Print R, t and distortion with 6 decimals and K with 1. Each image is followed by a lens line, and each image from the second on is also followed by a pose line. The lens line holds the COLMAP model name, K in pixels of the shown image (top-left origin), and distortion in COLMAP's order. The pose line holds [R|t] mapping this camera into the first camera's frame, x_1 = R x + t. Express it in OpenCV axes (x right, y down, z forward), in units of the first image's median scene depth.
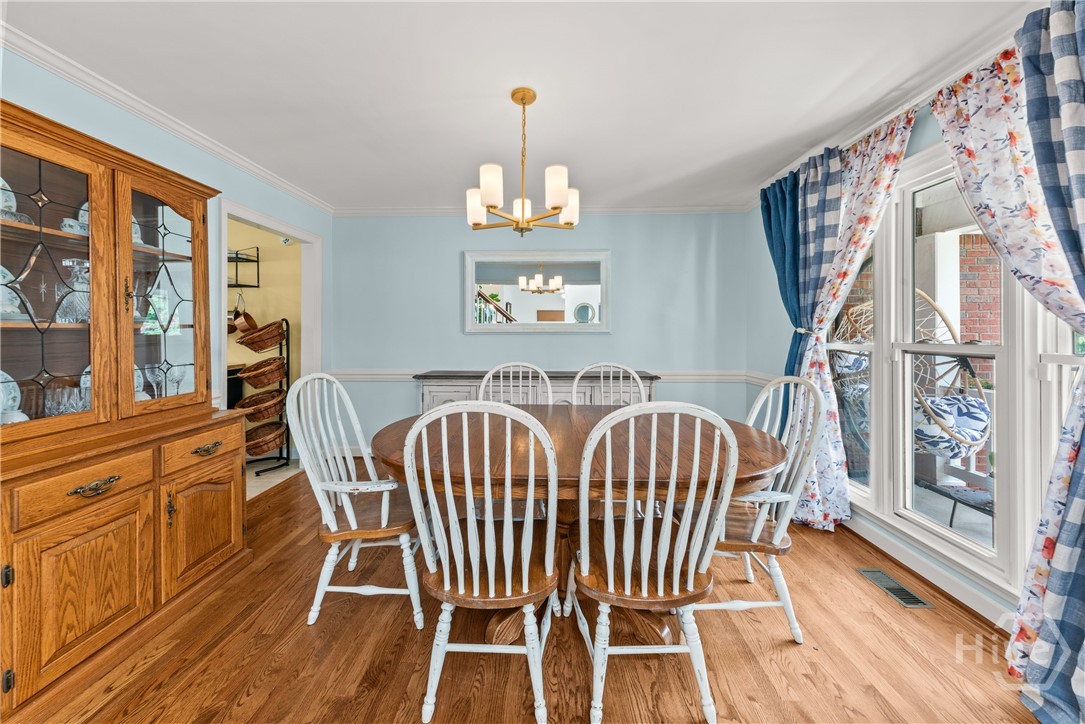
lens RADIAL K [[379.5, 0, 546.3], [0, 379.5, 334.3], [0, 0, 1]] dist [0.011132, -0.004465]
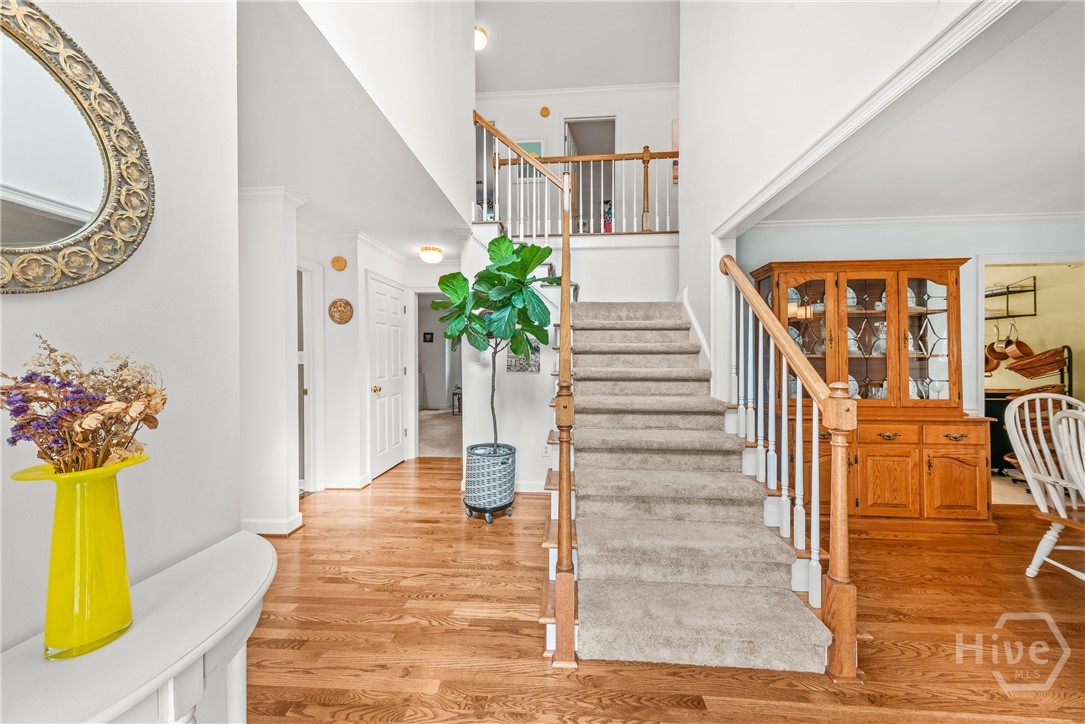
lens RADIAL K [[378.9, 0, 541.7], [0, 378.9, 345.2], [0, 0, 1]] dist [0.011150, -0.000249]
pose [[-0.055821, -0.021368, -0.998212, 0.687700], [-0.010162, 0.999731, -0.020832, -0.015003], [0.998389, 0.008981, -0.056023, -0.523780]]
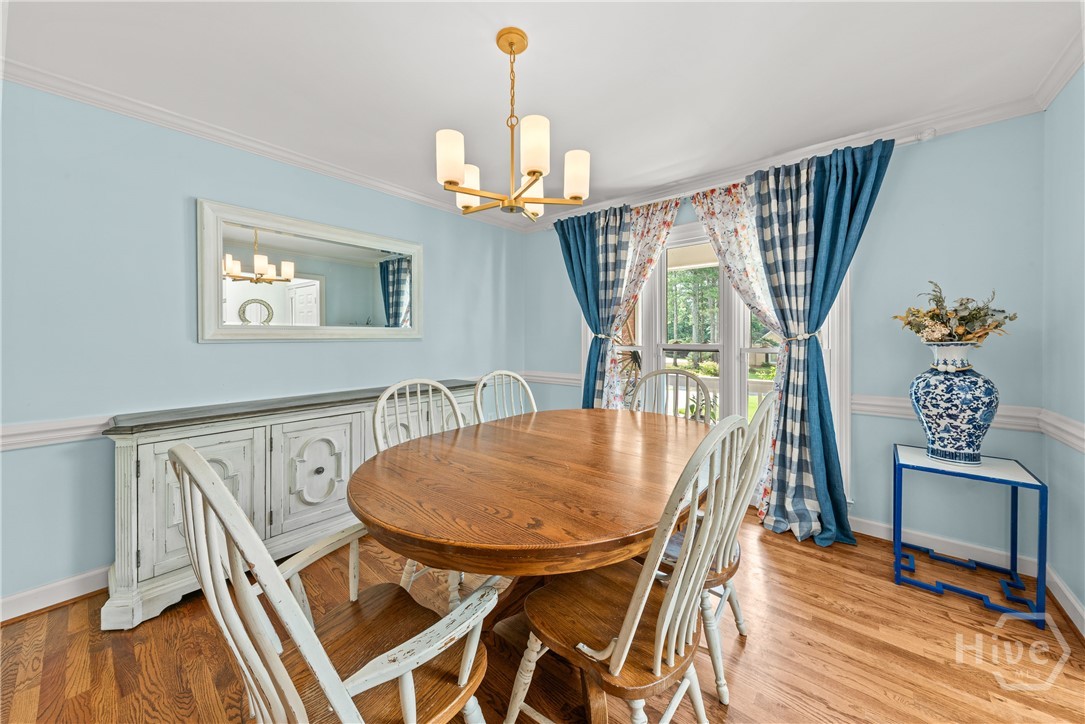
lens RADIAL K [[378.9, 0, 541.7], [0, 378.9, 345.2], [0, 0, 1]] dist [0.011150, -0.000249]
pose [[0.641582, -0.005039, 0.767038, -0.585884], [0.001950, 0.999986, 0.004939, 0.018731], [-0.767052, -0.001673, 0.641583, 0.389599]]
